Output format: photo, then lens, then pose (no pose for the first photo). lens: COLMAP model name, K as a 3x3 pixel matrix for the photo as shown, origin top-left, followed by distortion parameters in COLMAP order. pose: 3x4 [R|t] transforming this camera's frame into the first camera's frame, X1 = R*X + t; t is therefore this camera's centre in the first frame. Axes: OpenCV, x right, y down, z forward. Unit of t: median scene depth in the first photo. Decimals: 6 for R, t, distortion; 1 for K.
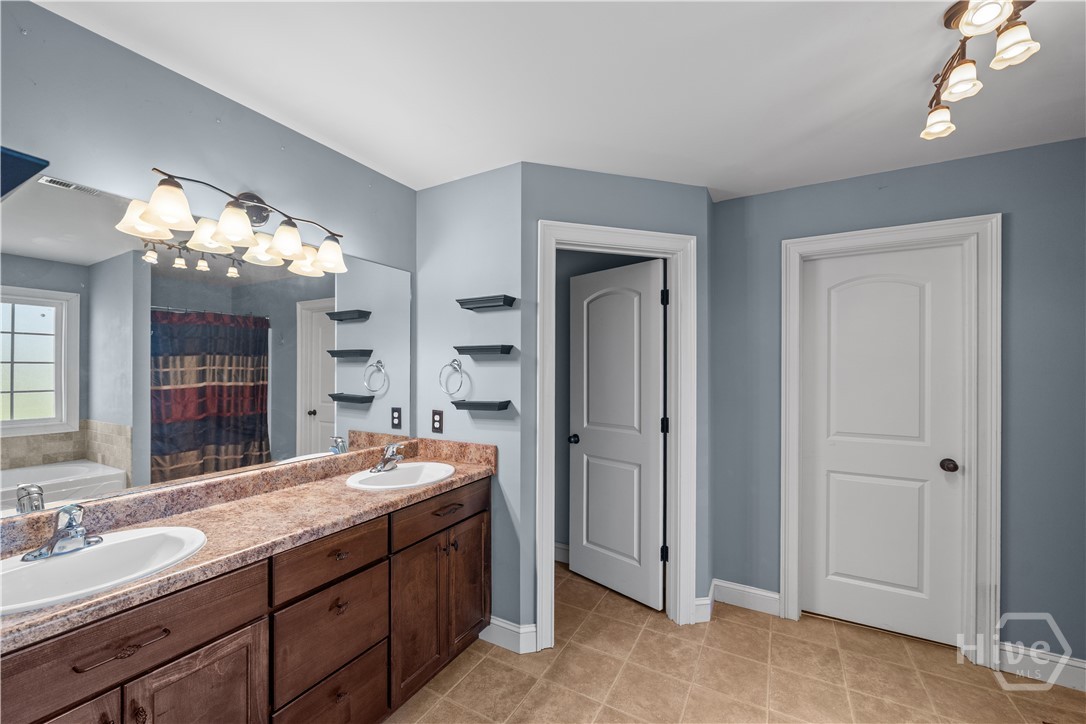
lens RADIAL K [[428.7, 0, 545.8], [0, 428.7, 363.5], [0, 0, 1]] dist [-0.000526, -0.000124]
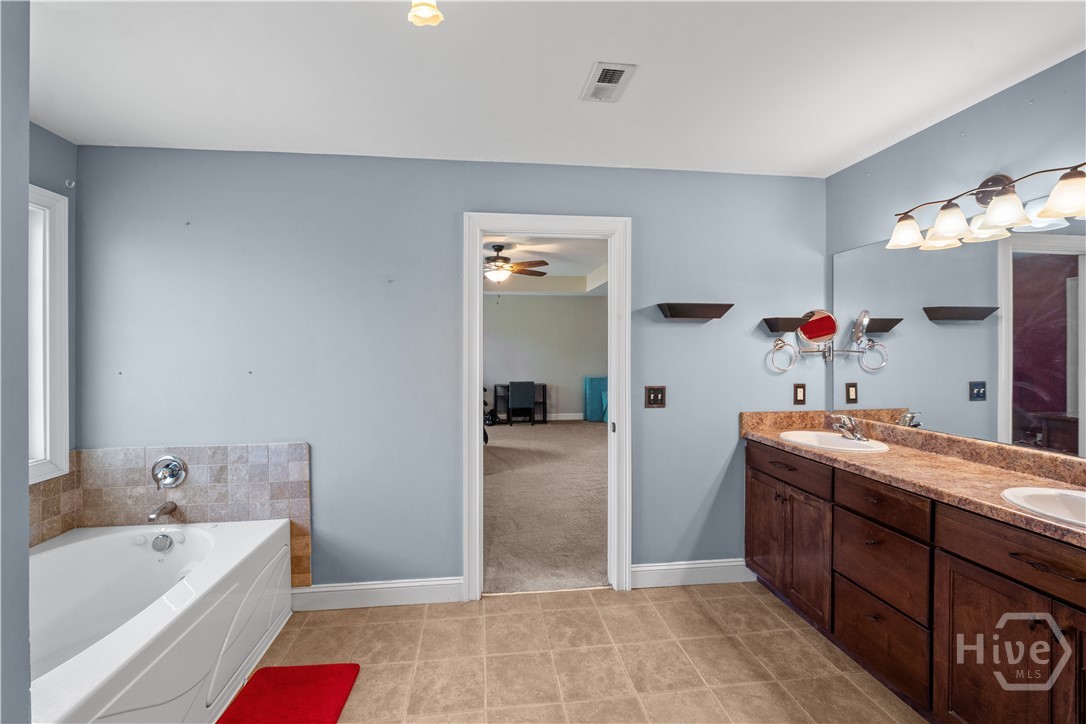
lens RADIAL K [[428.7, 0, 543.4], [0, 428.7, 358.5], [0, 0, 1]] dist [-0.000526, -0.000124]
pose [[-0.805316, 0.007635, -0.592797, 0.921669], [0.006298, 0.999971, 0.004323, 0.039989], [0.592813, -0.000252, -0.805340, 1.349010]]
